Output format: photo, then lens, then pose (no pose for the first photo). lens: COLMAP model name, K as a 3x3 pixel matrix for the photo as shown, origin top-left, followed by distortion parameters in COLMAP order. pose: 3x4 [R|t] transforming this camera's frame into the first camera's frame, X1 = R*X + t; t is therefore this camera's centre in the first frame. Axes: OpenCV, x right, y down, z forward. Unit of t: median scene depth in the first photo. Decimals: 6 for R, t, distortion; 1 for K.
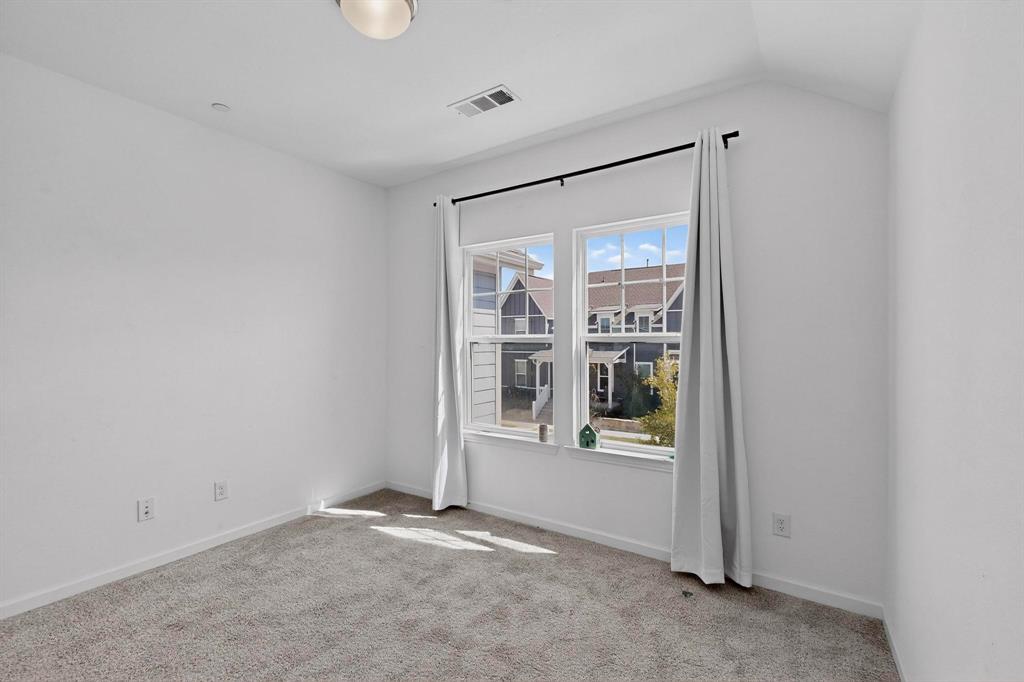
lens RADIAL K [[440.9, 0, 512.0], [0, 440.9, 341.0], [0, 0, 1]] dist [-0.028393, 0.000043]
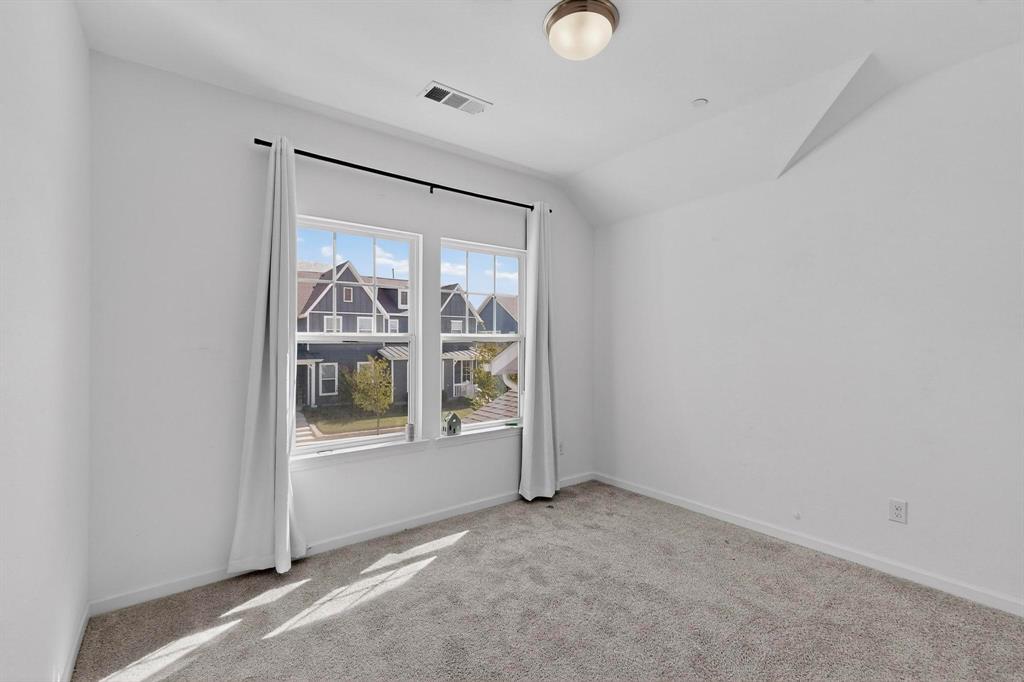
lens RADIAL K [[444.2, 0, 512.0], [0, 444.2, 341.0], [0, 0, 1]] dist [0.001005, 0.000042]
pose [[0.309058, 0.003490, 0.951037, -0.865317], [0.000158, 0.999993, -0.003721, 0.006180], [-0.951043, 0.001301, 0.309055, 0.499658]]
